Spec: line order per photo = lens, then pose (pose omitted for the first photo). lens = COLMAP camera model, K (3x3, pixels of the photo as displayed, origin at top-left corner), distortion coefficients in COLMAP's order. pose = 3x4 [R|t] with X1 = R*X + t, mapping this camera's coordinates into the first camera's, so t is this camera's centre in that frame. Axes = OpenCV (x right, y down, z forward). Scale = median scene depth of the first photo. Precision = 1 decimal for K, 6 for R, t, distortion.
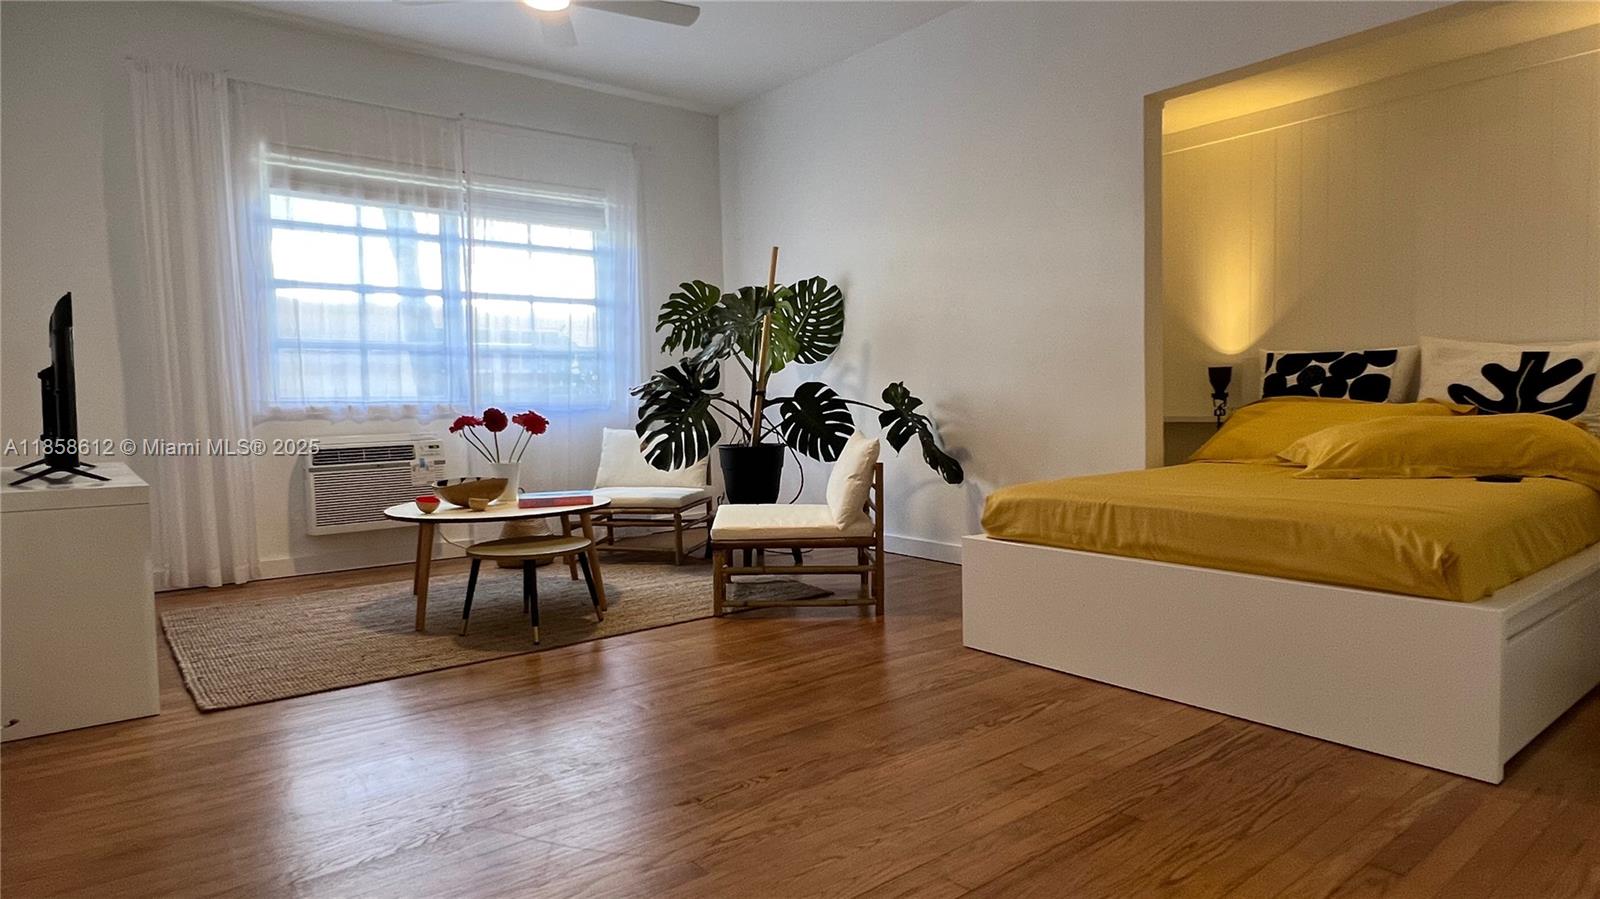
lens RADIAL K [[917.4, 0, 802.8], [0, 917.4, 454.1], [0, 0, 1]] dist [0.002816, -0.001637]
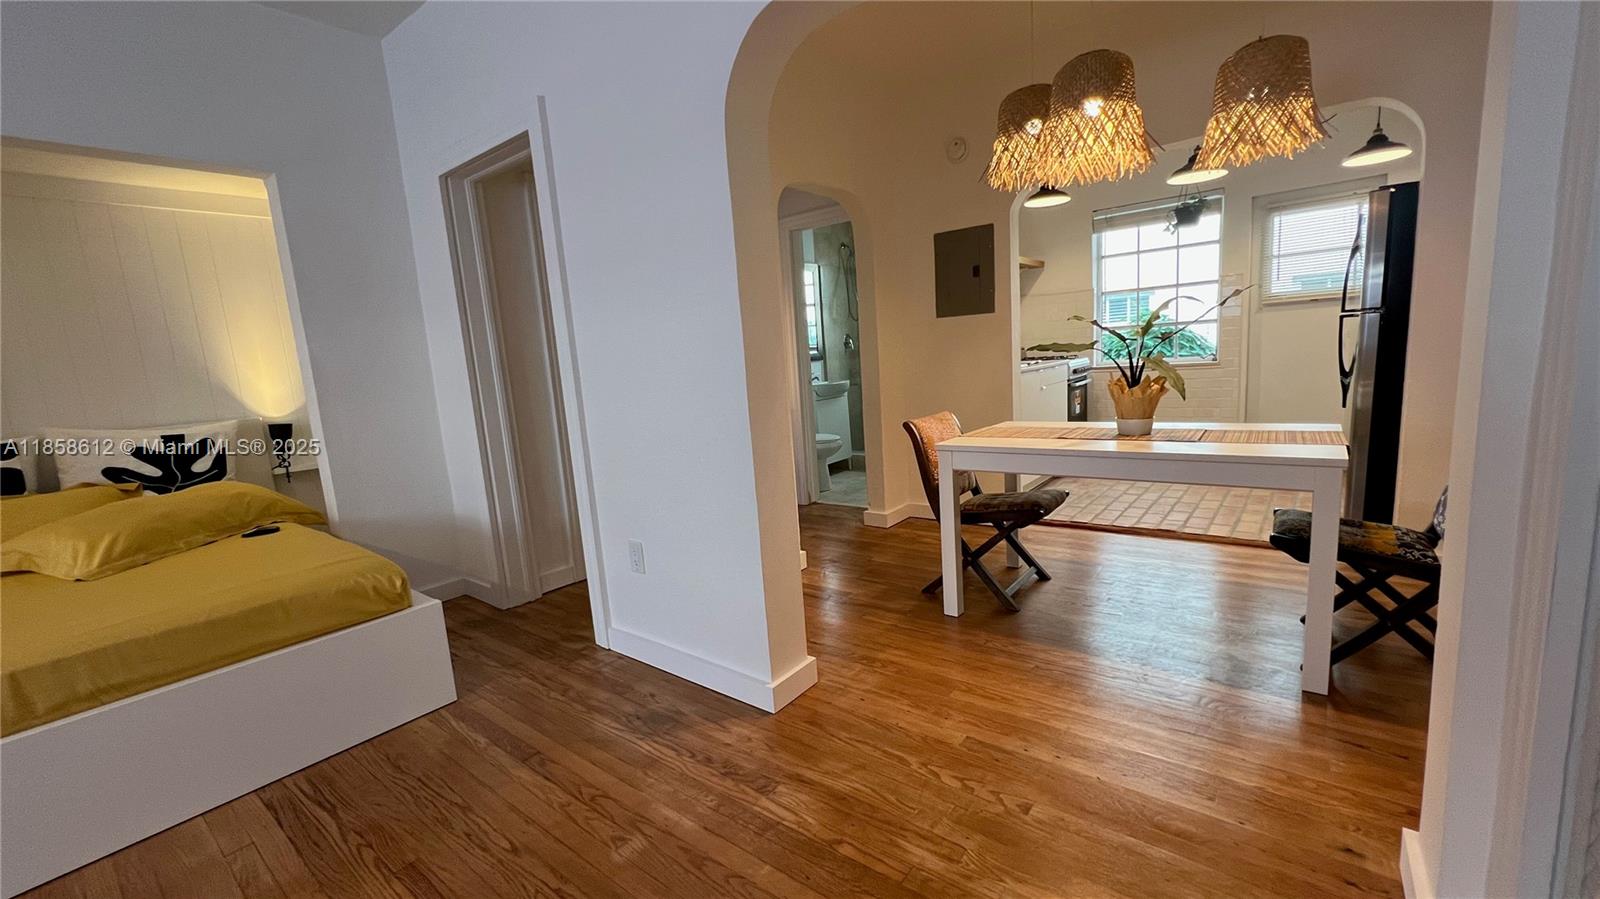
lens RADIAL K [[642.4, 0, 800.2], [0, 642.4, 452.9], [0, 0, 1]] dist [-0.000184, 0.000503]
pose [[-0.216822, -0.114509, 0.969472, -0.205990], [0.133204, 0.980338, 0.145583, -0.075197], [-0.967081, 0.160704, -0.197305, 0.244339]]
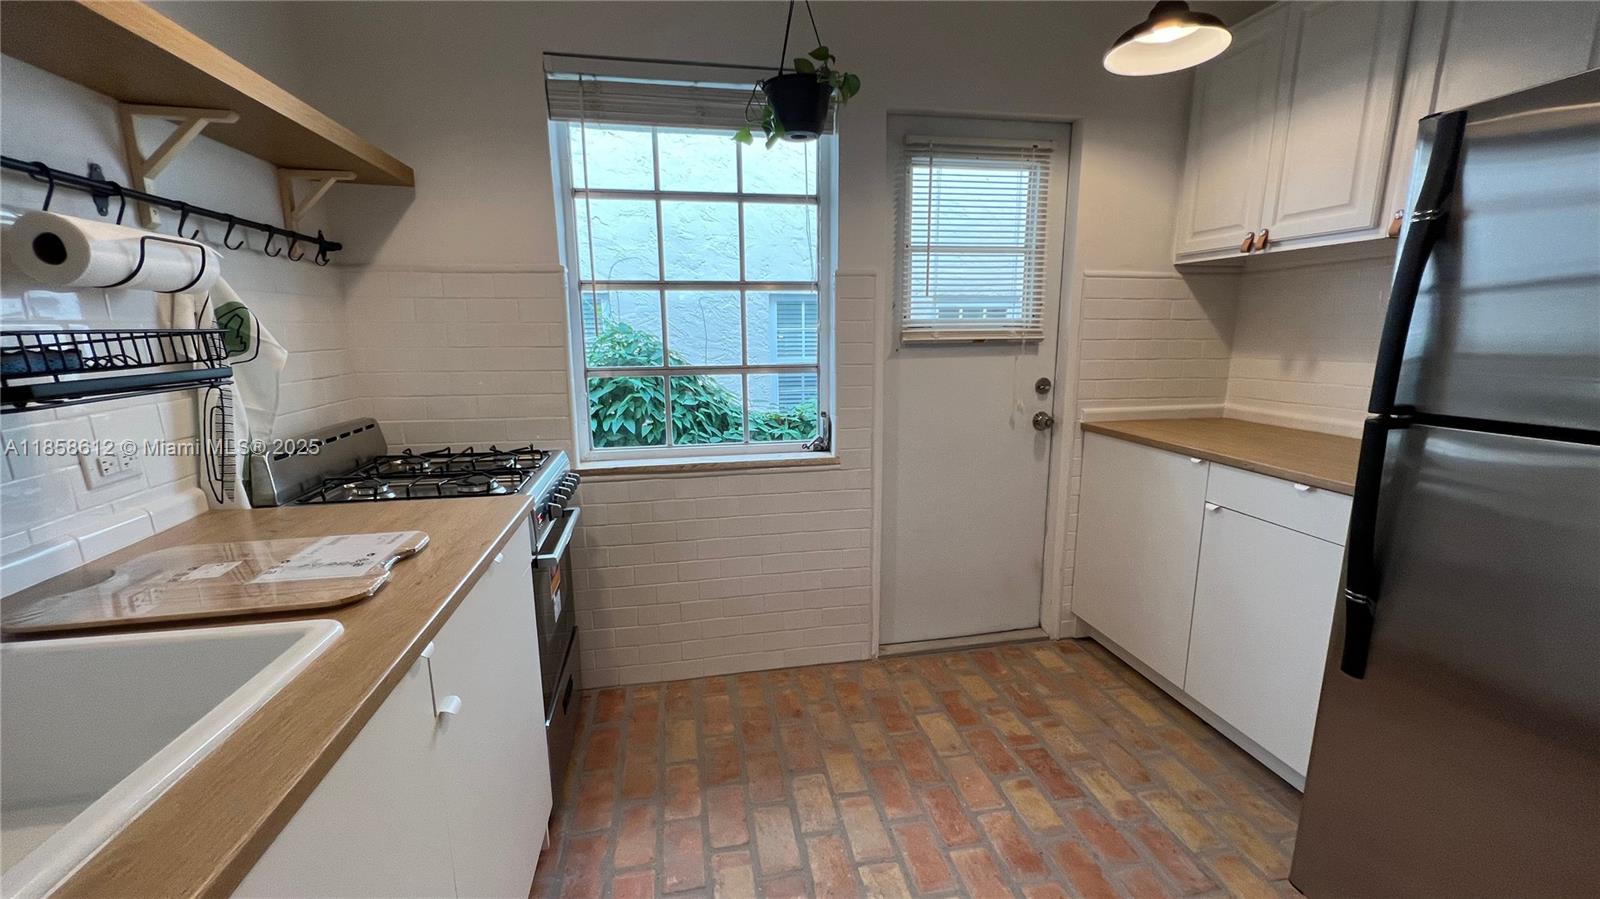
lens RADIAL K [[642.4, 0, 800.7], [0, 642.4, 451.9], [0, 0, 1]] dist [-0.000184, 0.000503]
pose [[-0.882981, -0.063630, 0.465076, 0.516812], [0.052472, 0.971181, 0.232496, -0.099560], [-0.466466, 0.229693, -0.854196, -0.240377]]
